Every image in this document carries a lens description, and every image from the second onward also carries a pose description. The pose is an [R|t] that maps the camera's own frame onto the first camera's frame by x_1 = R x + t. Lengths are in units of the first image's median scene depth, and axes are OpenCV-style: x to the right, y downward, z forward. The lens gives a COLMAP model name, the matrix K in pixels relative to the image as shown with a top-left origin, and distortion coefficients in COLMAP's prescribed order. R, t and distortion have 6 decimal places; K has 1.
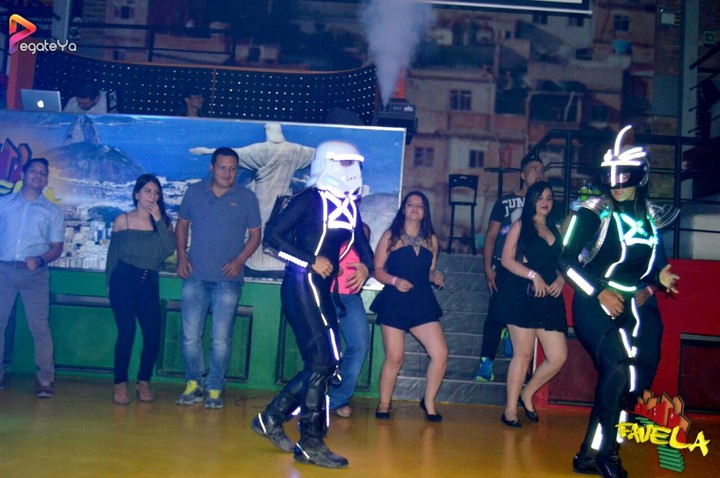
lens RADIAL K [[819.4, 0, 363.7], [0, 819.4, 238.7], [0, 0, 1]] dist [-0.060234, -0.004205]
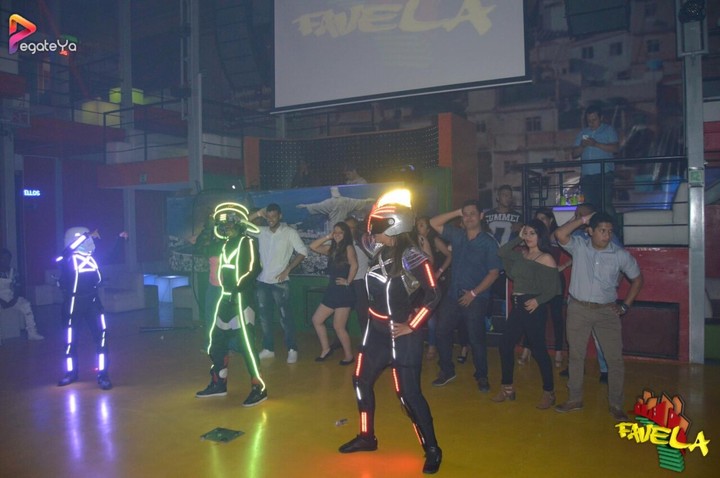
lens RADIAL K [[607.6, 0, 360.0], [0, 607.6, 239.0], [0, 0, 1]] dist [-0.071205, -0.002986]
pose [[0.878591, -0.062764, -0.473433, 0.335979], [0.100136, 0.993501, 0.054120, -0.058411], [0.466959, -0.094957, 0.879166, -0.076266]]
